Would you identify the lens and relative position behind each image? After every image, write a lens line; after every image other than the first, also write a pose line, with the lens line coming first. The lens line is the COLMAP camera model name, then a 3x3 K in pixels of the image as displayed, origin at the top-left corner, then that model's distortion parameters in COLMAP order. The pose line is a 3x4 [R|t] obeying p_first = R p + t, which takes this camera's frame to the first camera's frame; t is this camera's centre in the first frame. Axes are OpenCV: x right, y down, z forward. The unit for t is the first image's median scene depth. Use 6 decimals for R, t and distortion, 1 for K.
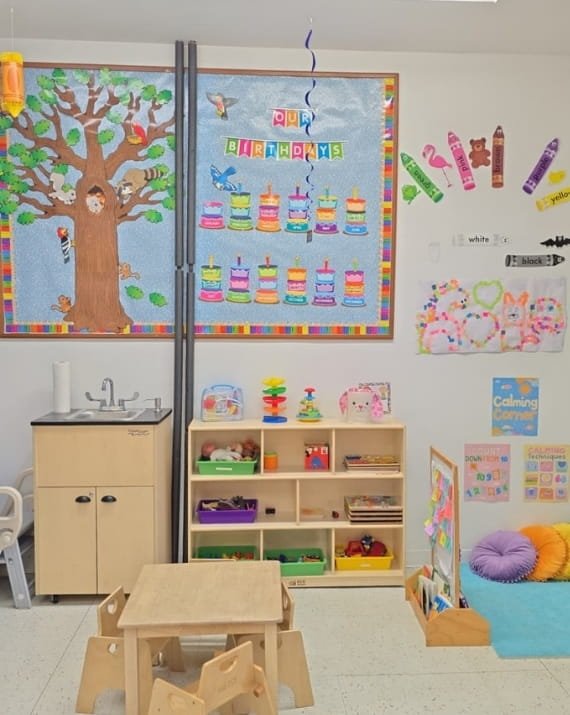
lens RADIAL K [[753.0, 0, 285.0], [0, 753.0, 357.5], [0, 0, 1]] dist [0.106158, -0.346192]
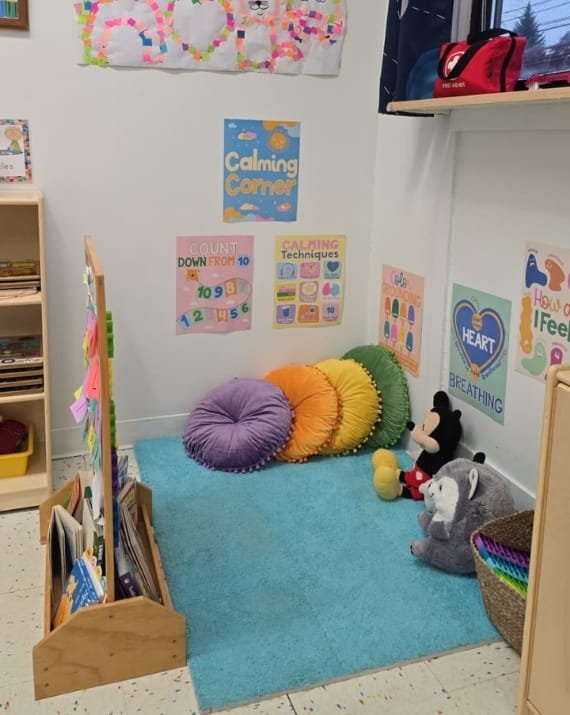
lens RADIAL K [[753.0, 0, 285.0], [0, 753.0, 357.5], [0, 0, 1]] dist [0.106158, -0.346192]
pose [[0.956734, -0.065873, 0.283410, 0.147384], [-0.007267, 0.968323, 0.249596, 0.059206], [-0.290874, -0.240857, 0.925948, 0.422450]]
